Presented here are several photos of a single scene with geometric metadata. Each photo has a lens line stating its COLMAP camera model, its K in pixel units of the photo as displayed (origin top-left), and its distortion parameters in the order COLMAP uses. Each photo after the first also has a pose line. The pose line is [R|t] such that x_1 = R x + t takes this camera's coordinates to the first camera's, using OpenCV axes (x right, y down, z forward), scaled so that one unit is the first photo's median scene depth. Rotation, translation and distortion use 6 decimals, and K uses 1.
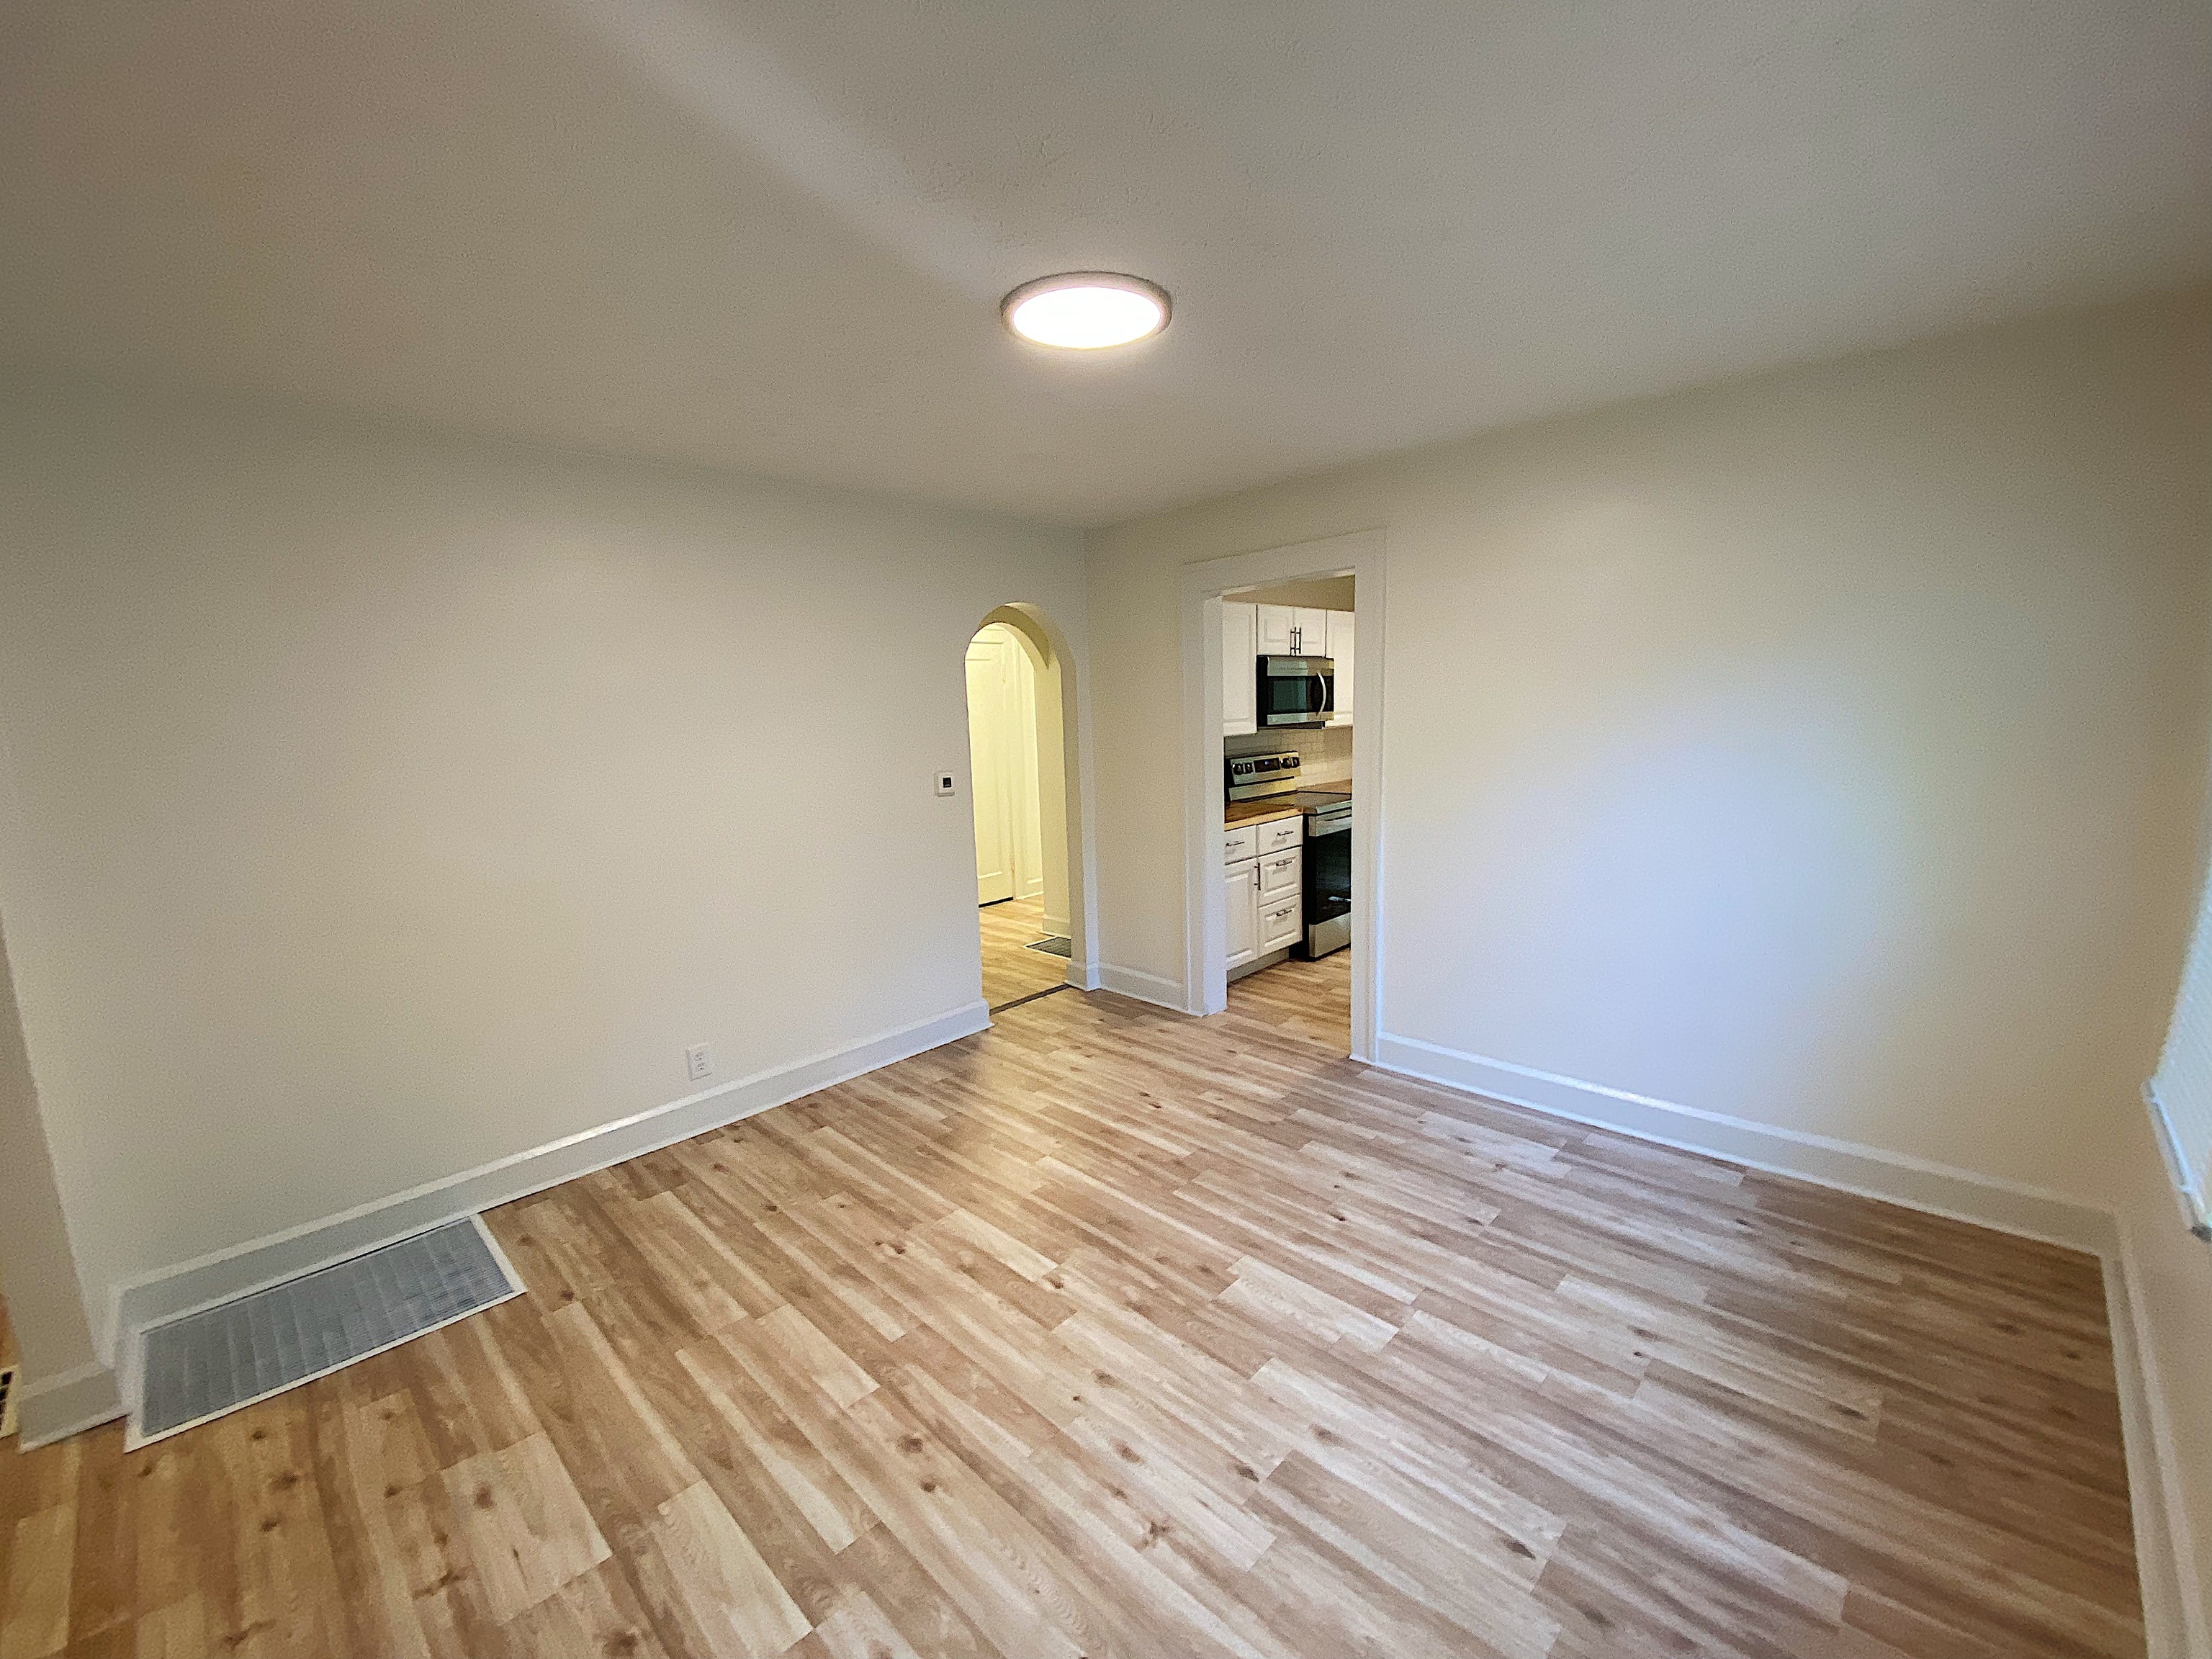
lens RADIAL K [[887.1, 0, 1101.0], [0, 887.1, 831.9], [0, 0, 1]] dist [0.044828, -0.033267]
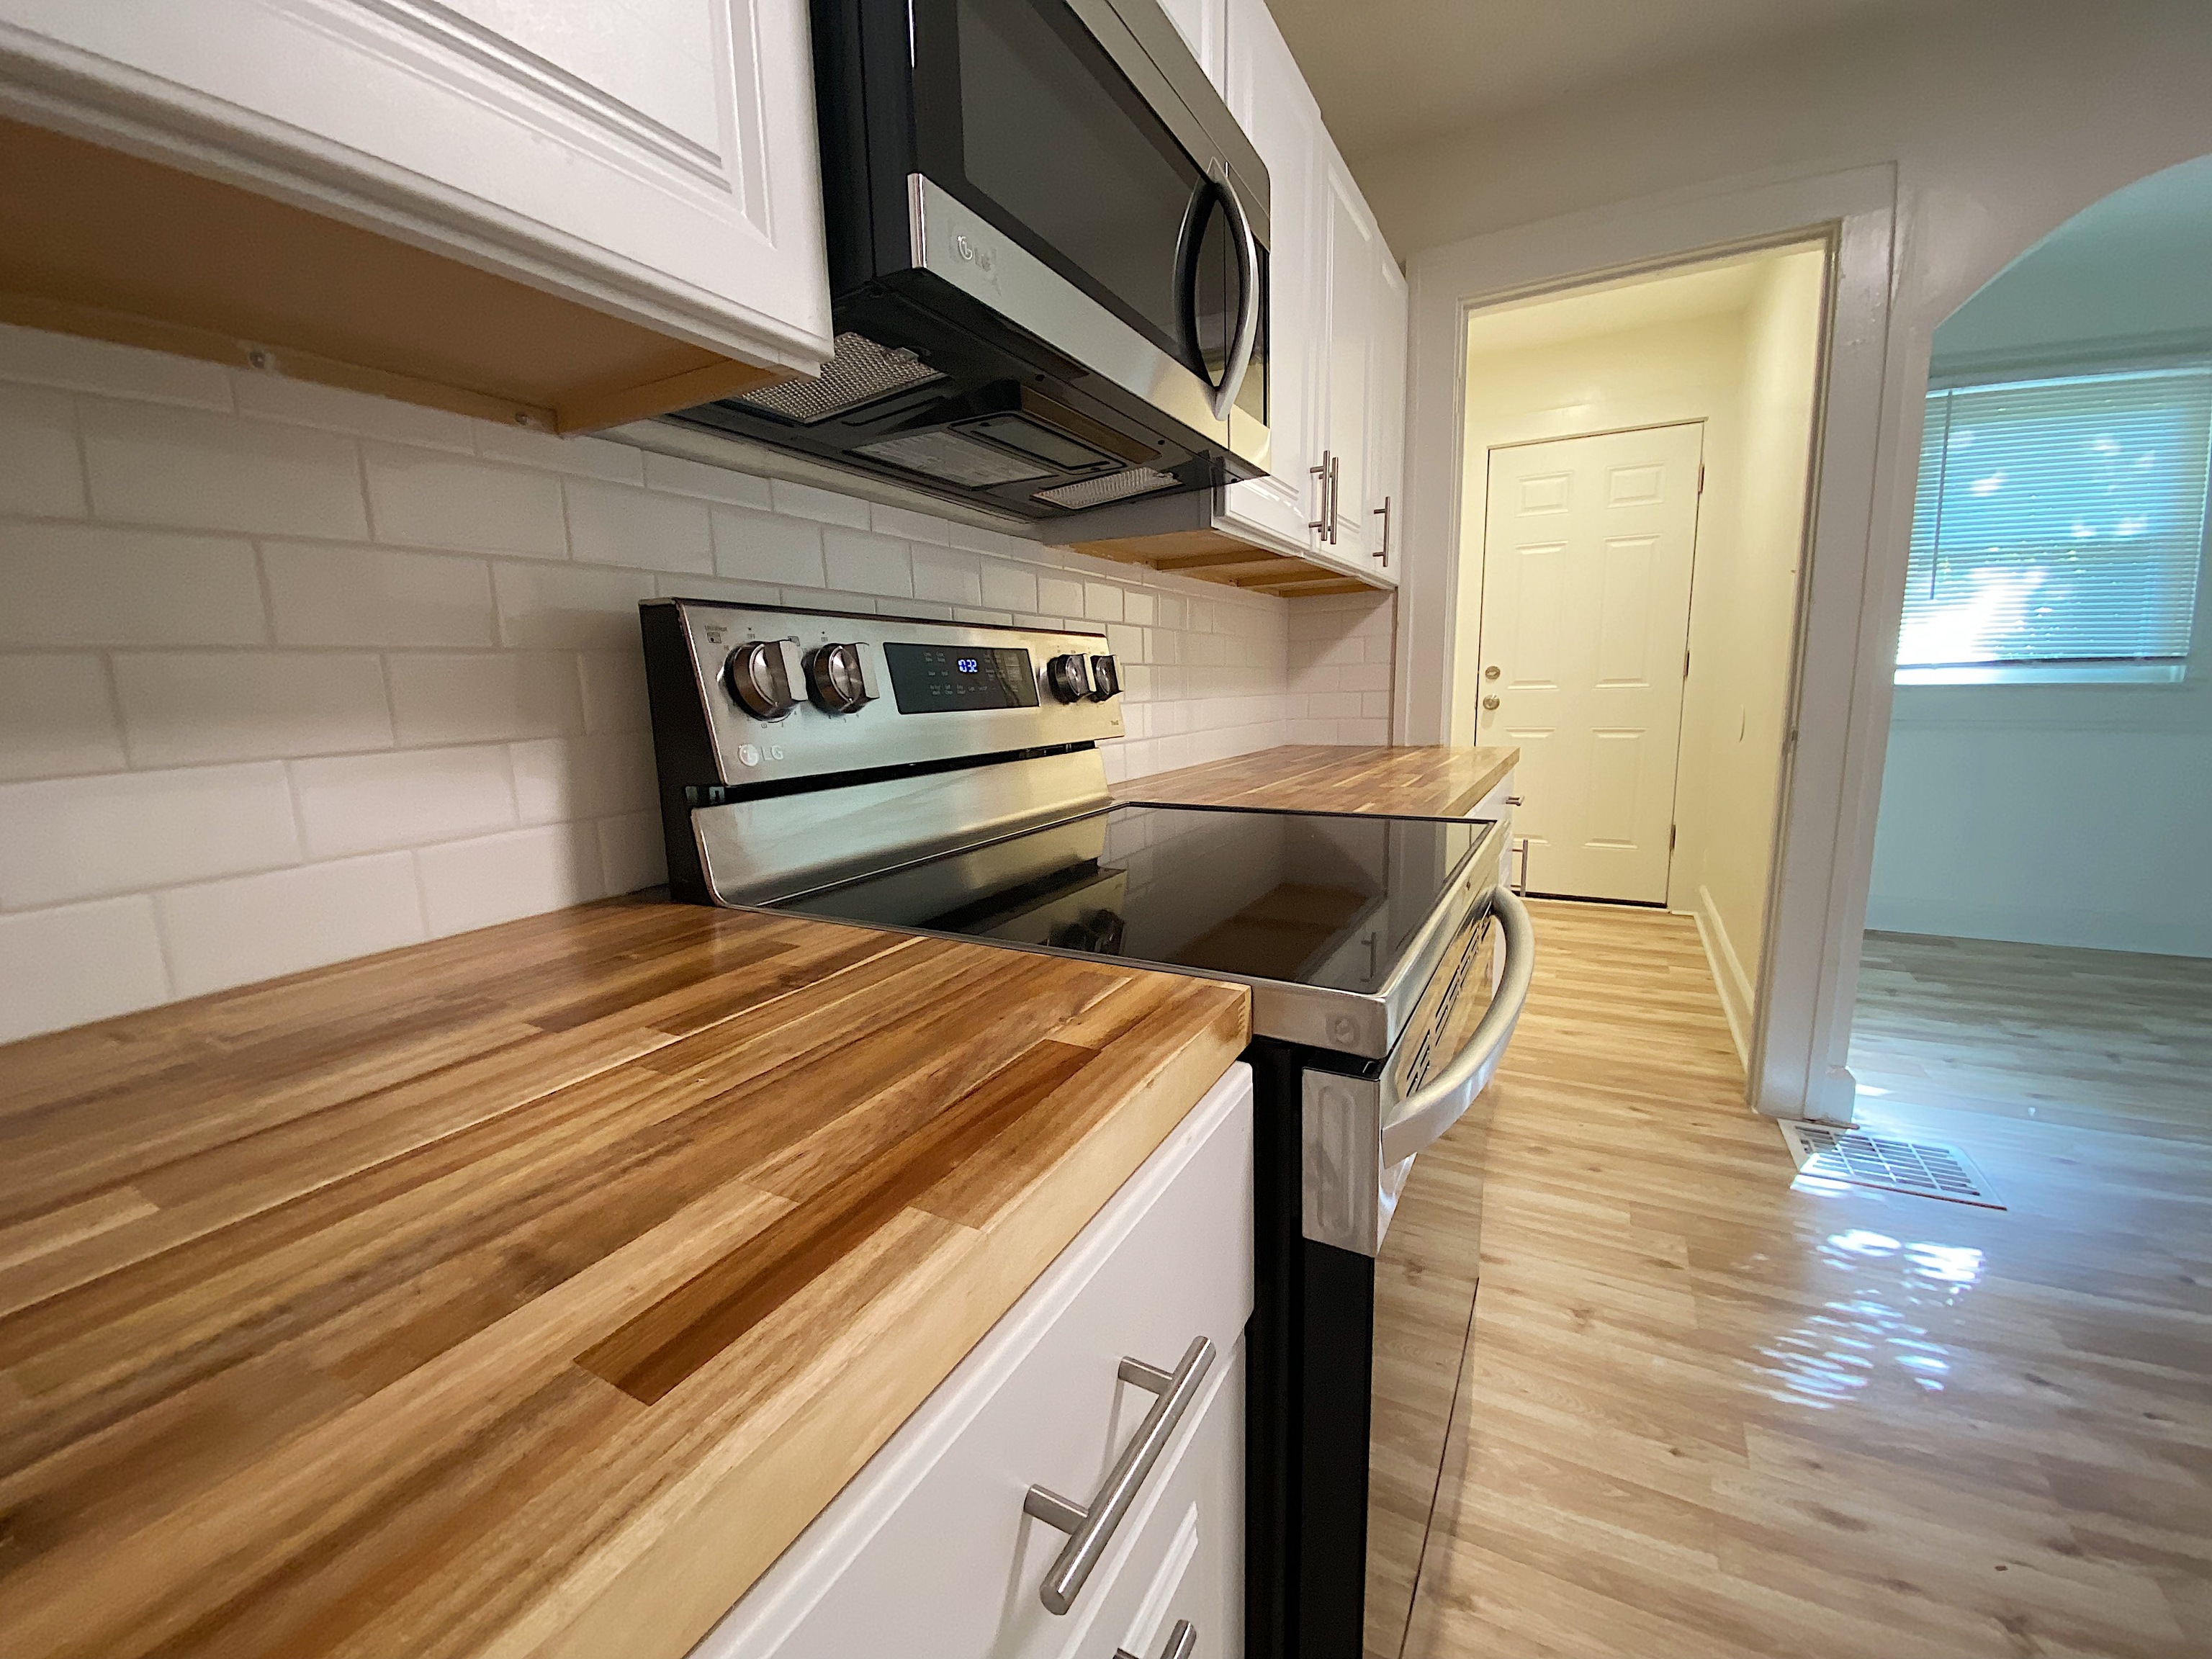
lens RADIAL K [[889.2, 0, 1110.6], [0, 889.2, 832.9], [0, 0, 1]] dist [0.027894, -0.022926]
pose [[0.962282, -0.032570, 0.270097, 0.169631], [0.029206, 0.999438, 0.016464, -0.045775], [-0.270481, -0.007954, 0.962692, 0.837738]]
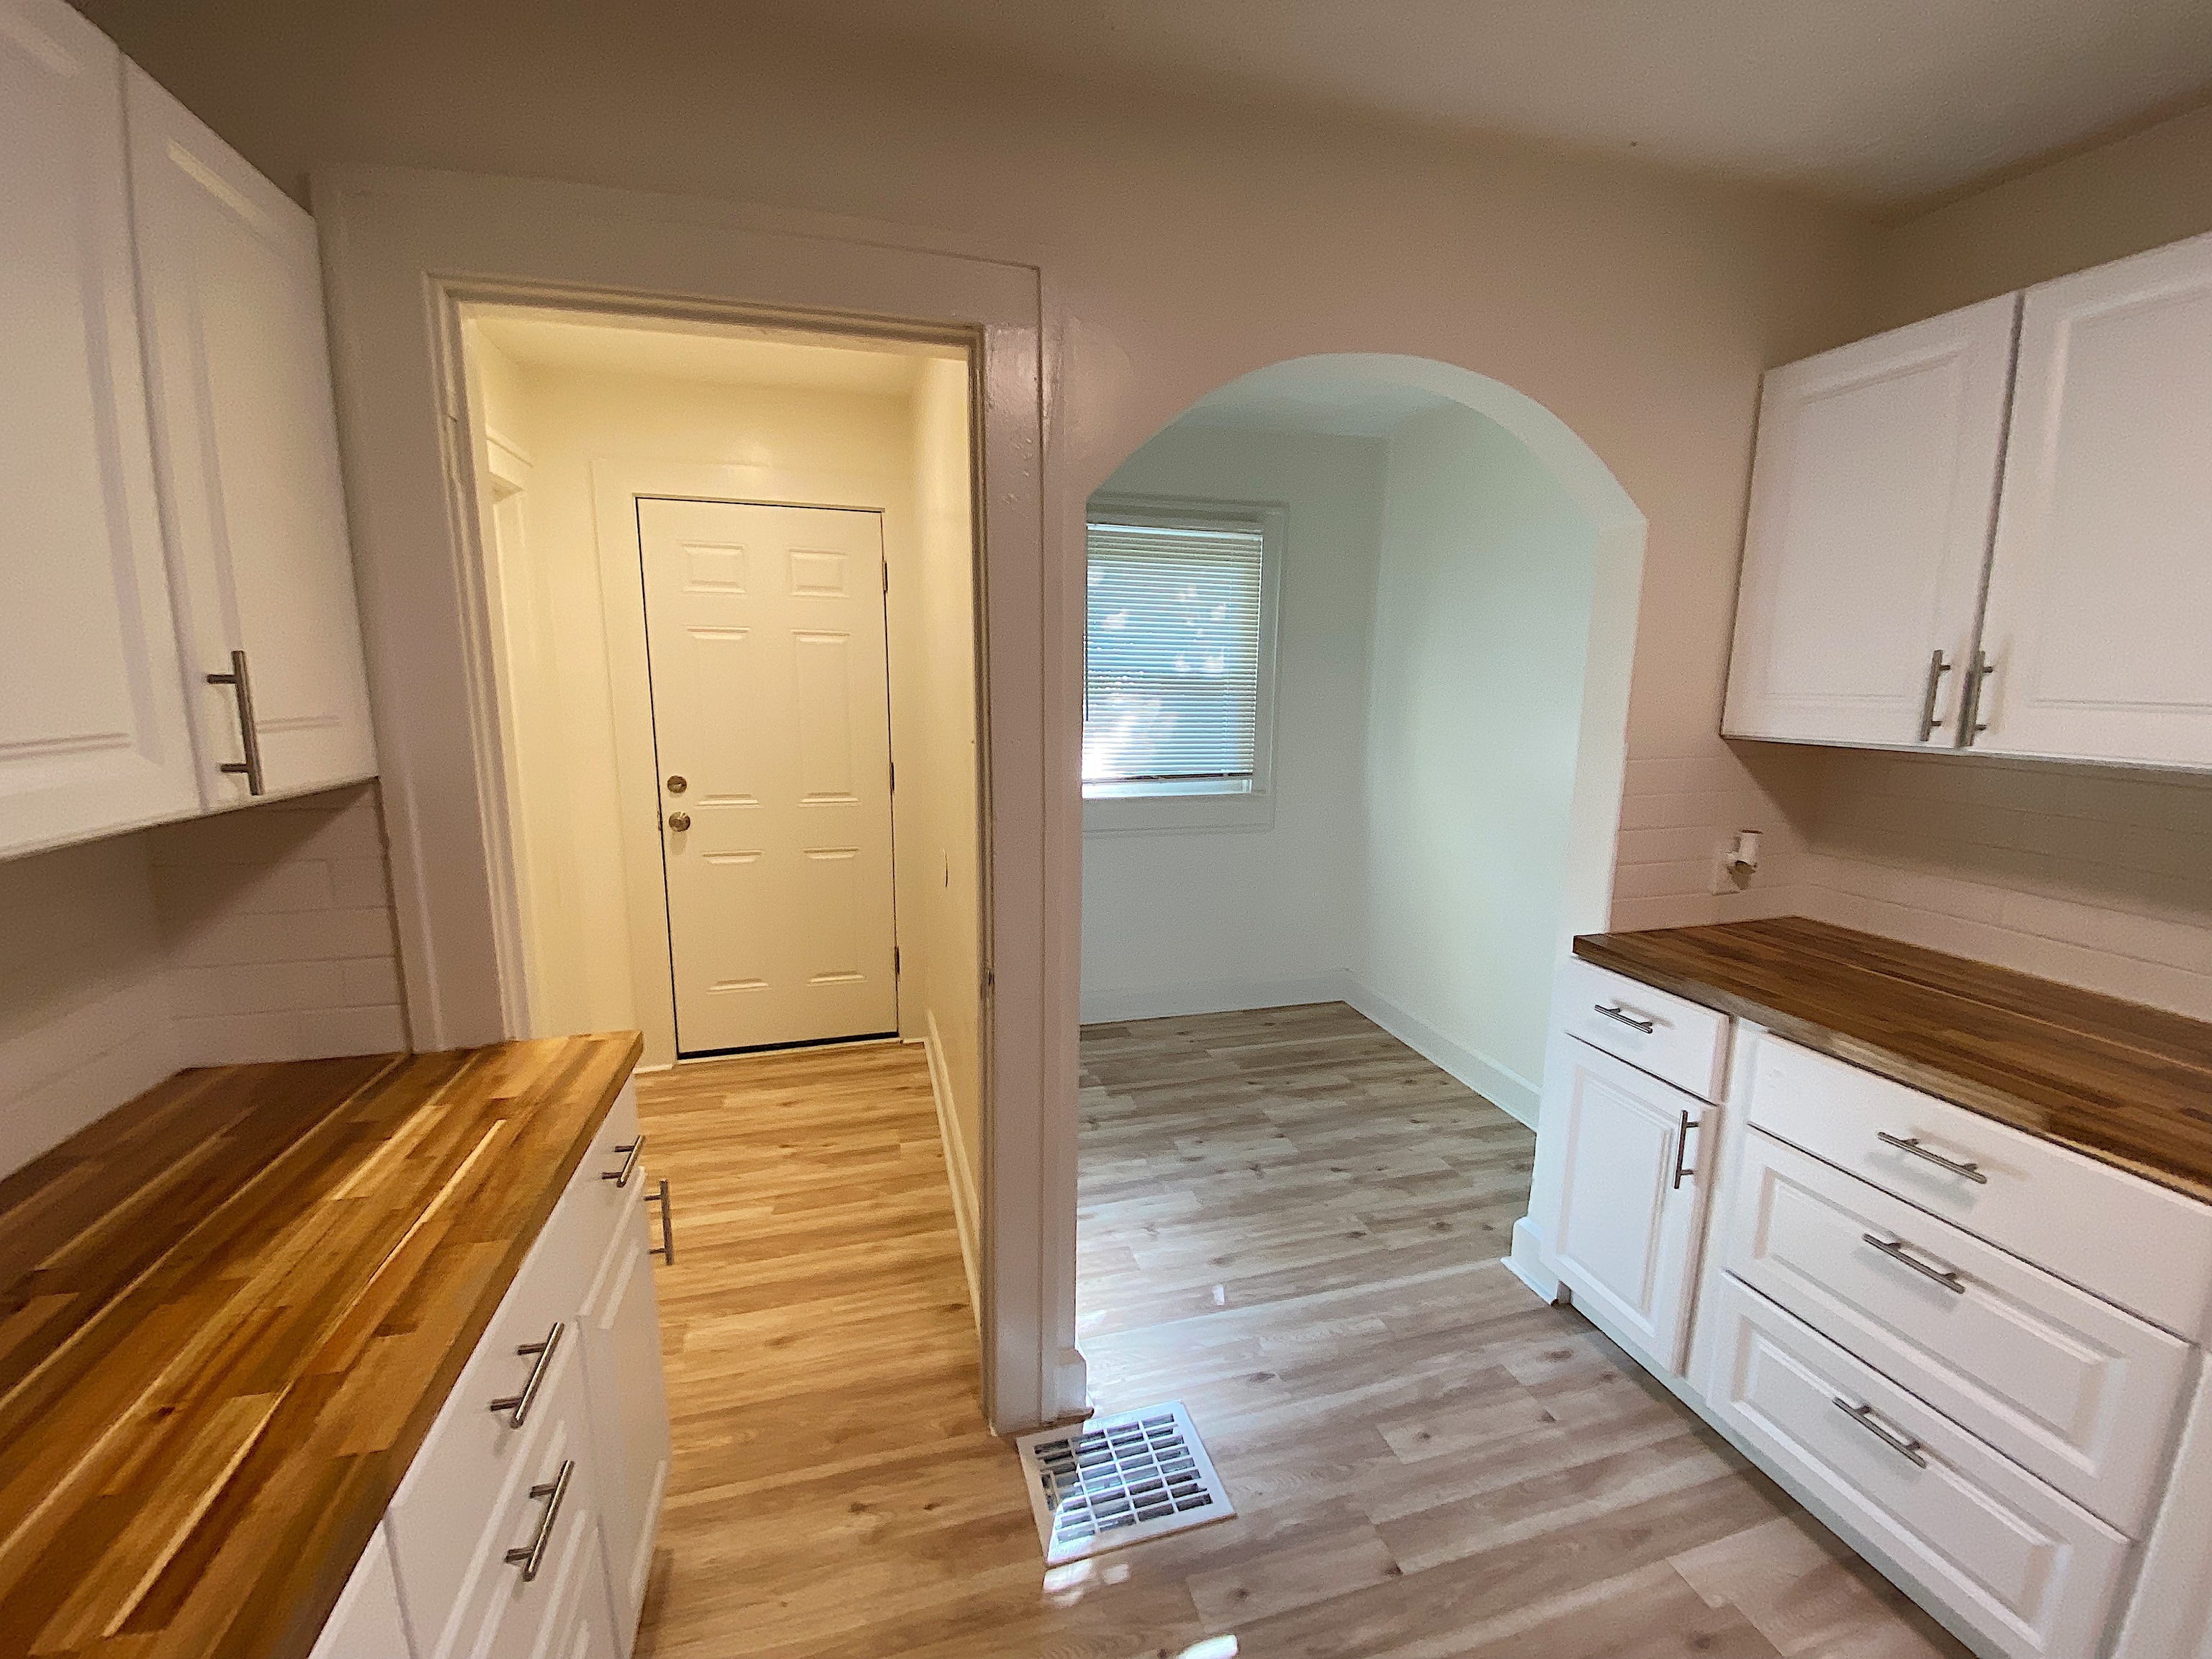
lens RADIAL K [[887.1, 0, 1101.0], [0, 887.1, 831.9], [0, 0, 1]] dist [0.044828, -0.033267]
pose [[0.503133, -0.105064, 0.857799, 0.319873], [0.096074, 0.993230, 0.065301, -0.136717], [-0.858852, 0.049557, 0.509821, 0.939148]]
